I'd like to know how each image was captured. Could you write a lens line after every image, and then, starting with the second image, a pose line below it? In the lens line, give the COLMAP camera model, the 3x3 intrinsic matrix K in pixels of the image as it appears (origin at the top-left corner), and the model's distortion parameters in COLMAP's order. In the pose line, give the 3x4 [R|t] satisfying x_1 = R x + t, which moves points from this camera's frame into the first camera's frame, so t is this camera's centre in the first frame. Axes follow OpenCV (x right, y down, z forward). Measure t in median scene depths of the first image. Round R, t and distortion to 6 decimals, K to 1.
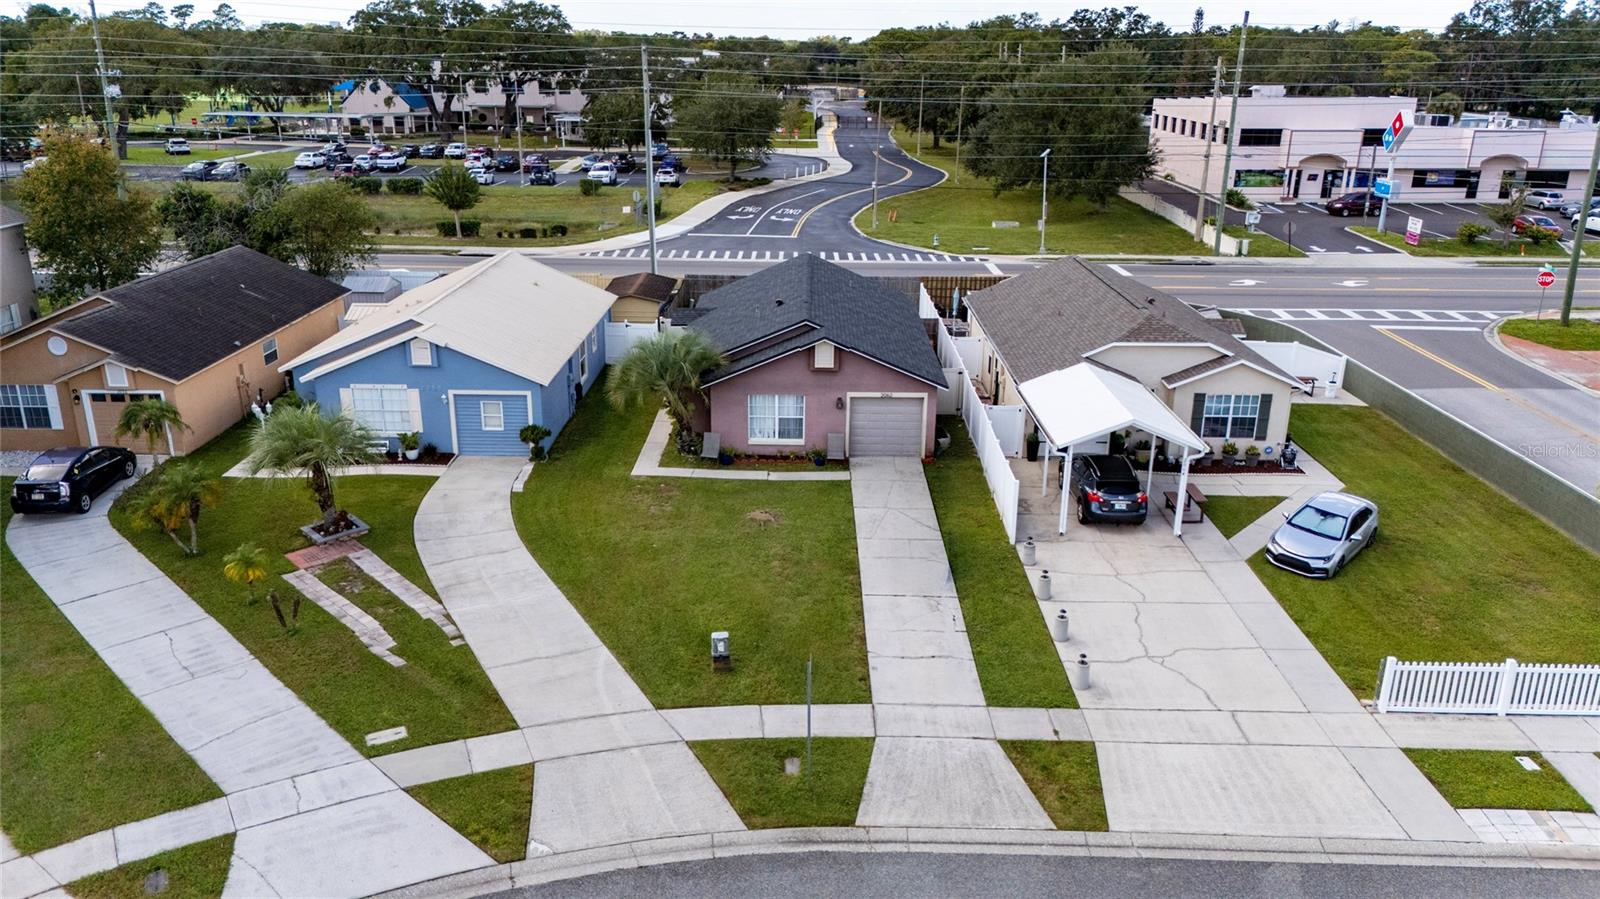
lens RADIAL K [[1198.2, 0, 800.0], [0, 1198.2, 449.5], [0, 0, 1]] dist [0.080676, -0.121775]
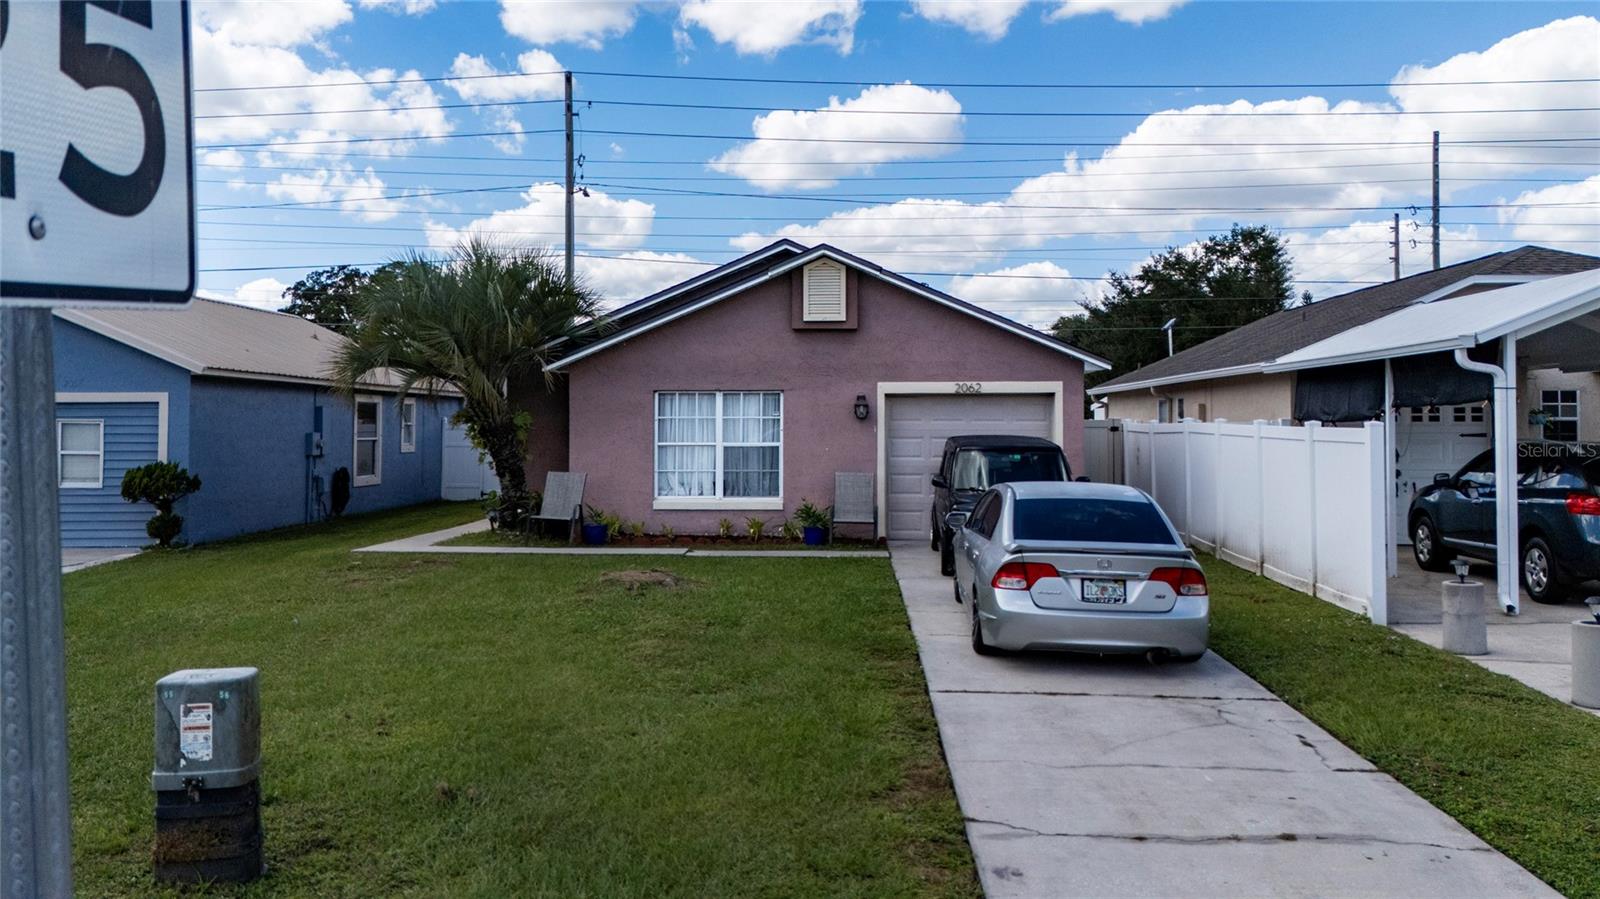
lens RADIAL K [[1343.9, 0, 803.7], [0, 1343.9, 422.6], [0, 0, 1]] dist [0.048115, -0.000113]
pose [[0.999611, -0.009212, -0.026319, 0.024812], [-0.000073, 0.942985, -0.332834, 0.130119], [0.027885, 0.332707, 0.942618, 0.538094]]
